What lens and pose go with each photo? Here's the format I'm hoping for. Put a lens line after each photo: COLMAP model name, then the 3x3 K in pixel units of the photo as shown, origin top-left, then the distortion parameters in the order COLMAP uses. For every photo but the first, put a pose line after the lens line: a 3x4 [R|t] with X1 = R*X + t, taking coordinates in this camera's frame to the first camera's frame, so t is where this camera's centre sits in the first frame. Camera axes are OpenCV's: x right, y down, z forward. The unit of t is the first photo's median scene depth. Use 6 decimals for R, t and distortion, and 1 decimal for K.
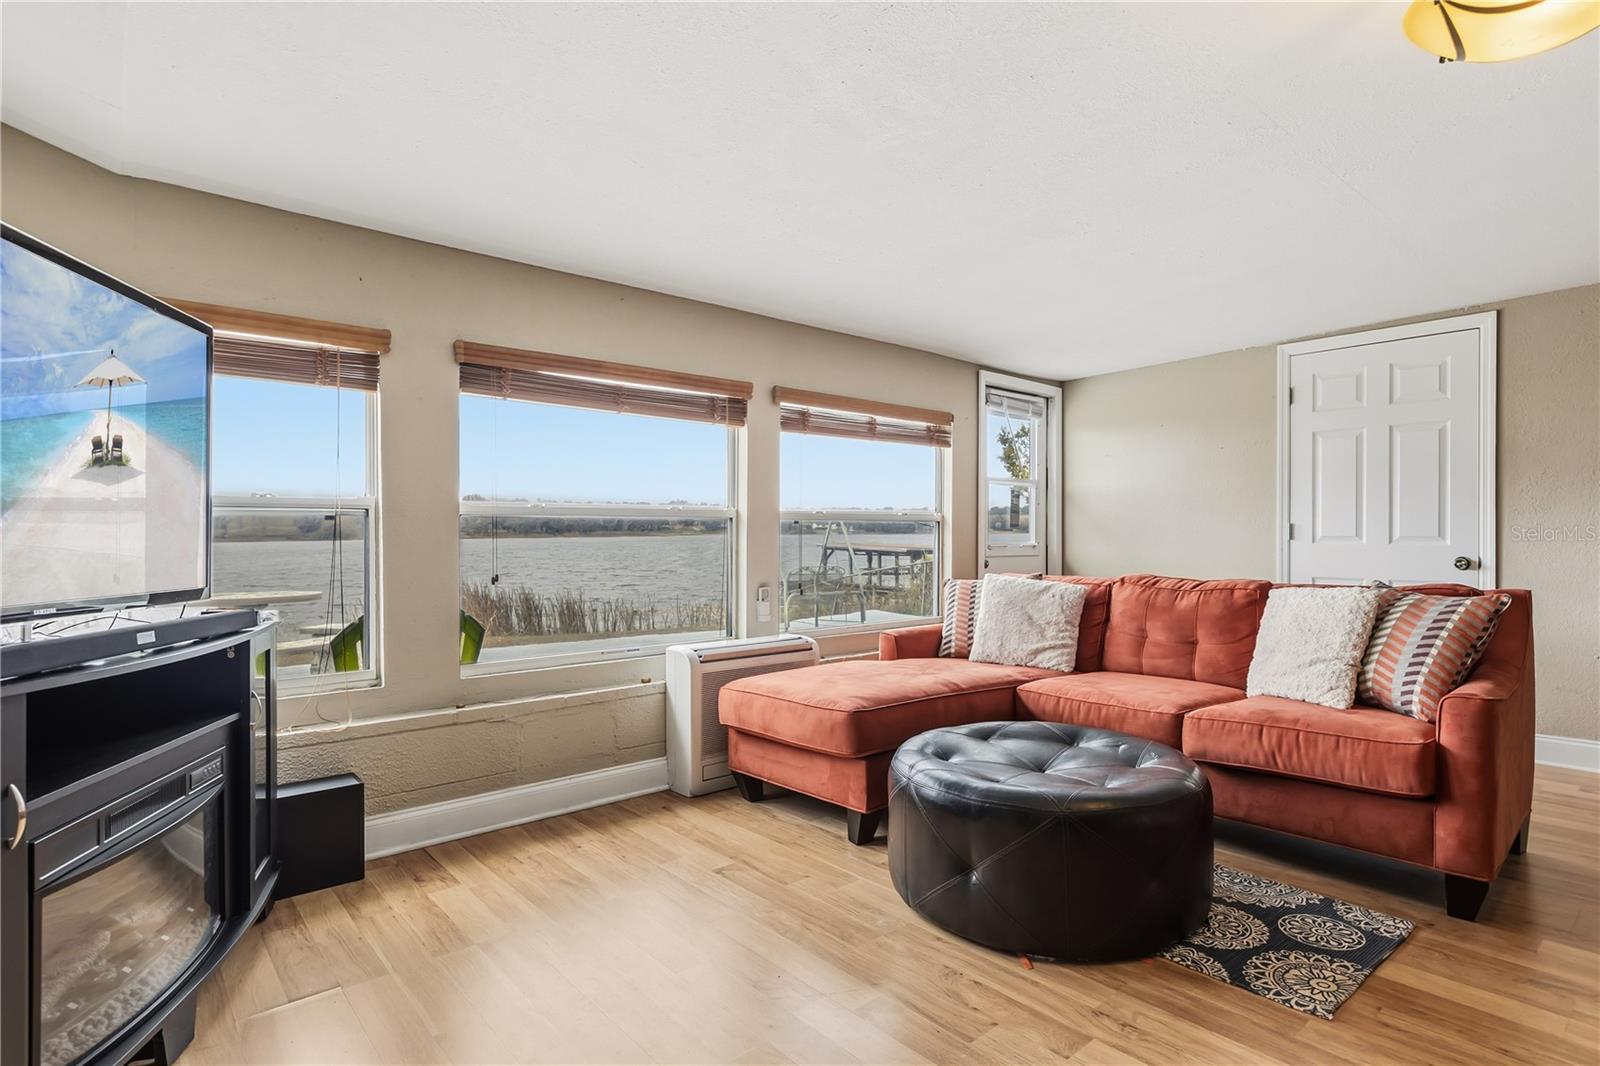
lens RADIAL K [[831.4, 0, 798.0], [0, 831.4, 537.0], [0, 0, 1]] dist [0.000332, -0.000318]
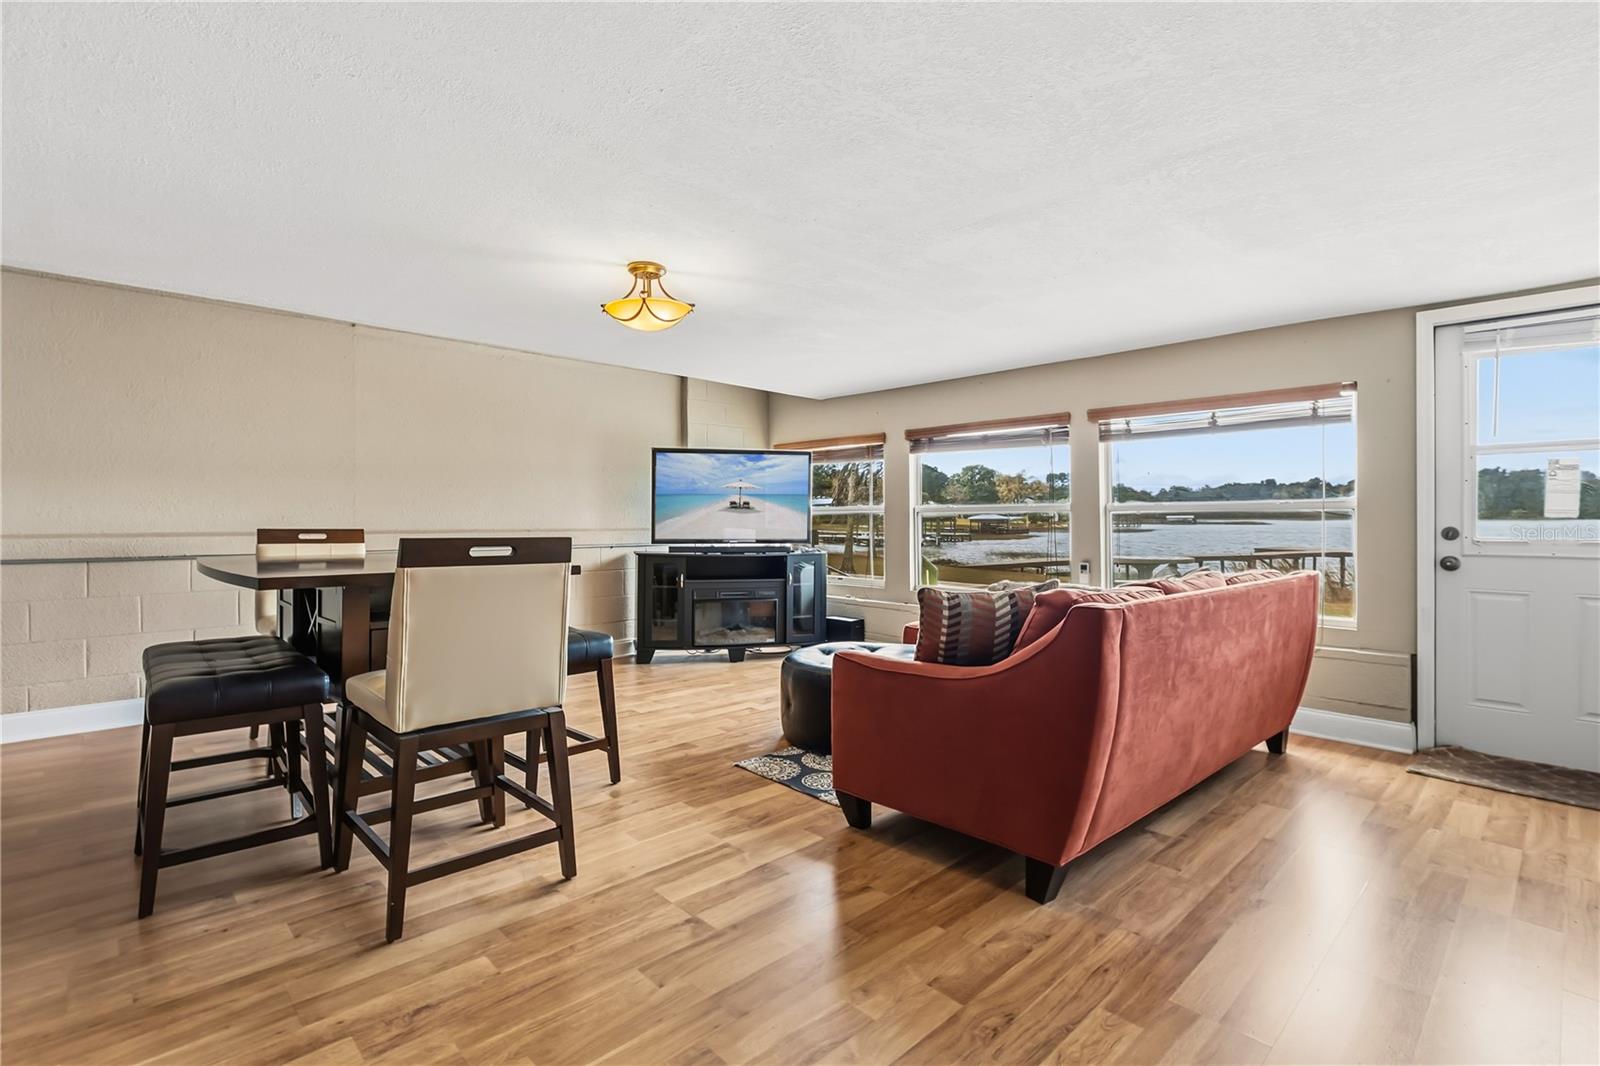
lens RADIAL K [[751.4, 0, 796.4], [0, 751.4, 530.5], [0, 0, 1]] dist [0.007564, -0.002936]
pose [[0.031753, 0.019276, -0.999310, 2.103776], [-0.000401, 0.999814, 0.019273, -0.025958], [0.999496, -0.000212, 0.031755, 0.930683]]
